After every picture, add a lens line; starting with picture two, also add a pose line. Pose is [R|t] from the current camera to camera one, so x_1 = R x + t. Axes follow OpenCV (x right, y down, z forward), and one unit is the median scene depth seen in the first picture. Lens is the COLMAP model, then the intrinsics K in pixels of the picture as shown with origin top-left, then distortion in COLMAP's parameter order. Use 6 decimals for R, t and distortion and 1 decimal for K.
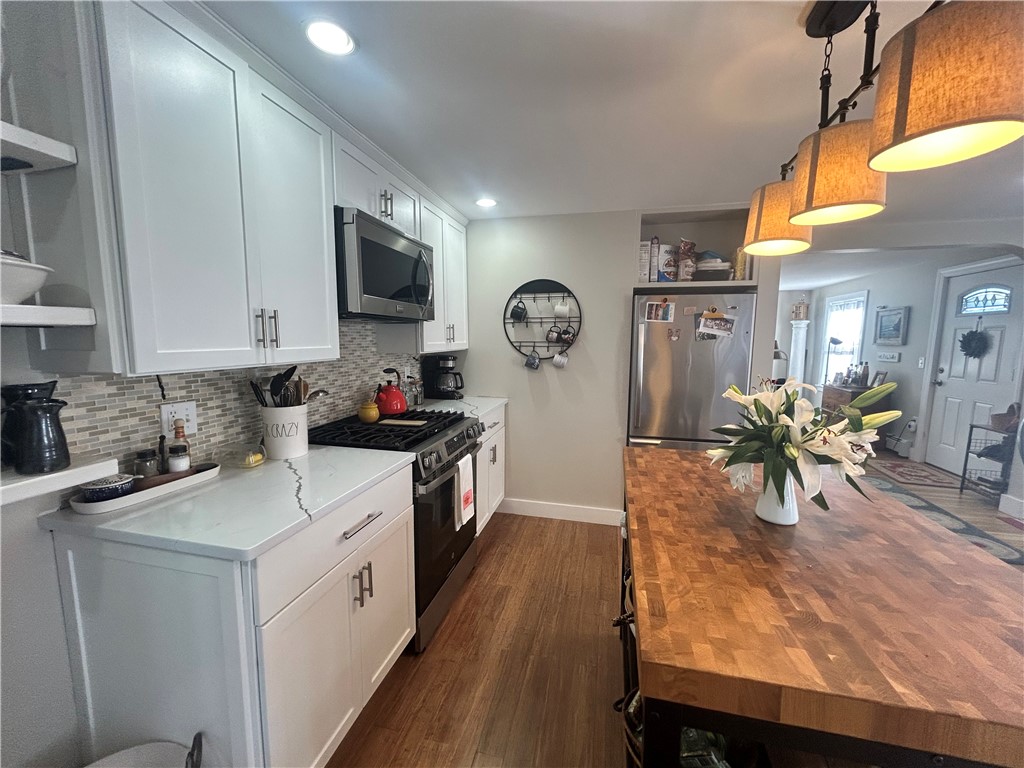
lens RADIAL K [[411.4, 0, 515.3], [0, 411.4, 383.2], [0, 0, 1]] dist [0.000151, 0.000714]
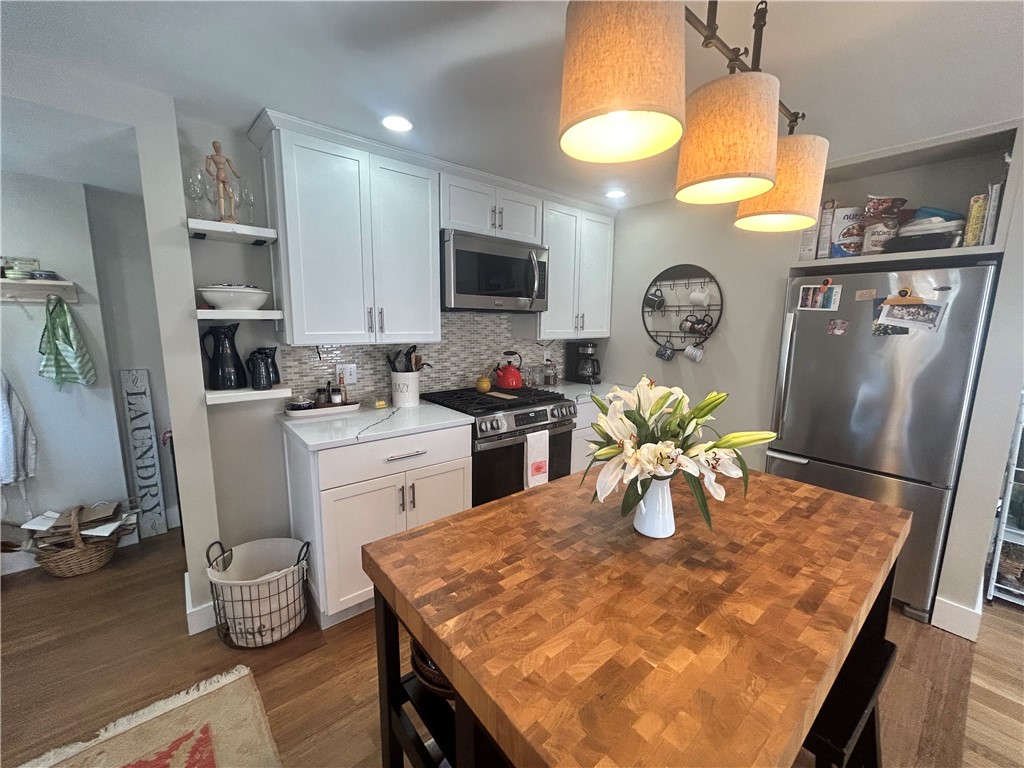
lens RADIAL K [[411.4, 0, 513.8], [0, 411.4, 384.3], [0, 0, 1]] dist [0.000151, 0.000714]
pose [[0.800805, 0.099180, -0.590656, 0.470441], [-0.076502, 0.995054, 0.063364, -0.018061], [0.594019, -0.005556, 0.804432, 0.032418]]
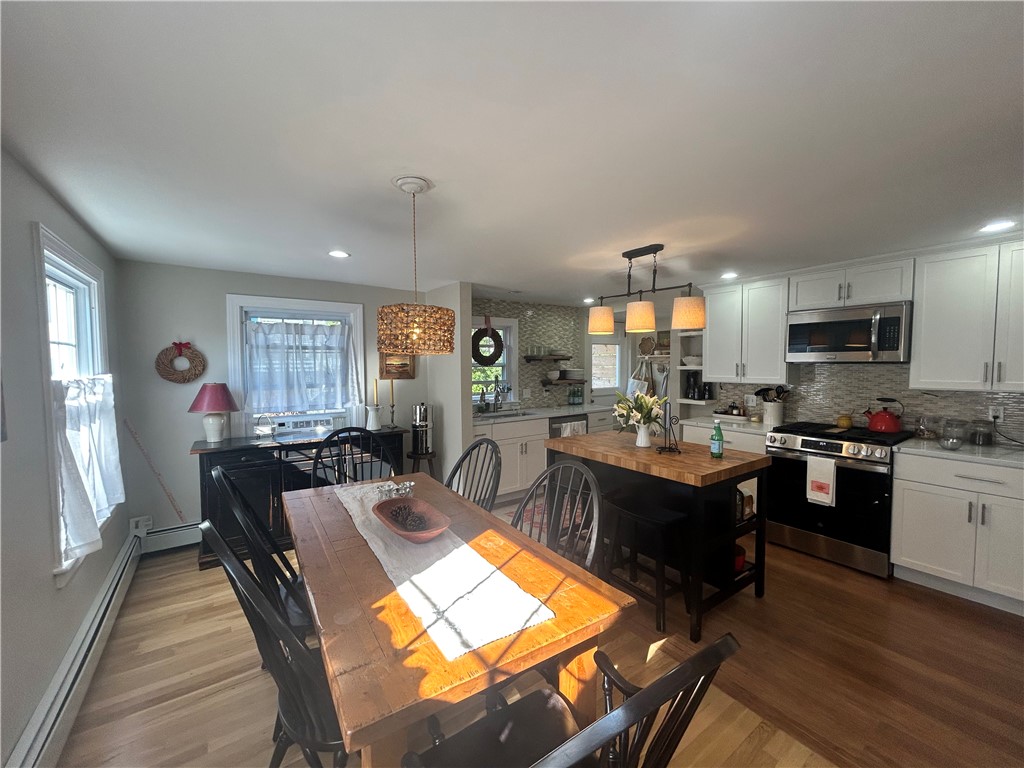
lens RADIAL K [[411.4, 0, 514.3], [0, 411.4, 387.8], [0, 0, 1]] dist [0.000151, 0.000714]
pose [[-0.660574, 0.044249, -0.749456, 1.613985], [-0.079899, 0.988449, 0.128783, -0.157573], [0.746497, 0.144951, -0.649408, 1.052278]]
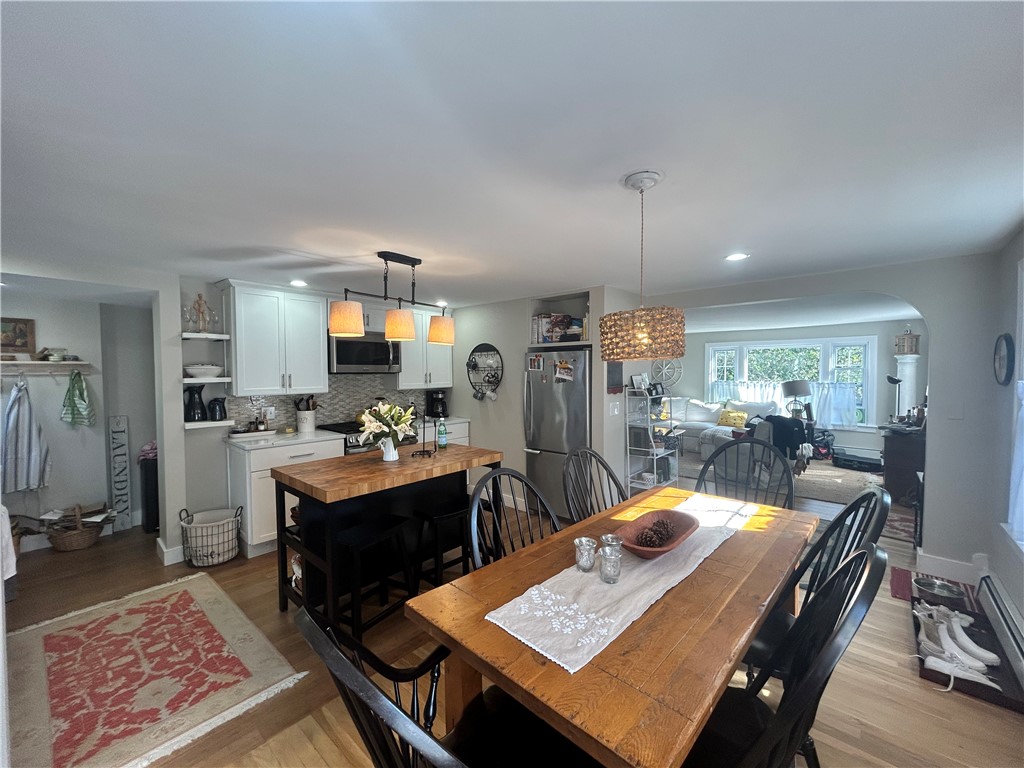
lens RADIAL K [[411.4, 0, 514.7], [0, 411.4, 384.5], [0, 0, 1]] dist [0.000151, 0.000714]
pose [[0.881278, 0.006622, -0.472552, 1.277158], [-0.043000, 0.996878, -0.066221, 0.005557], [0.470638, 0.078679, 0.878811, -0.442475]]
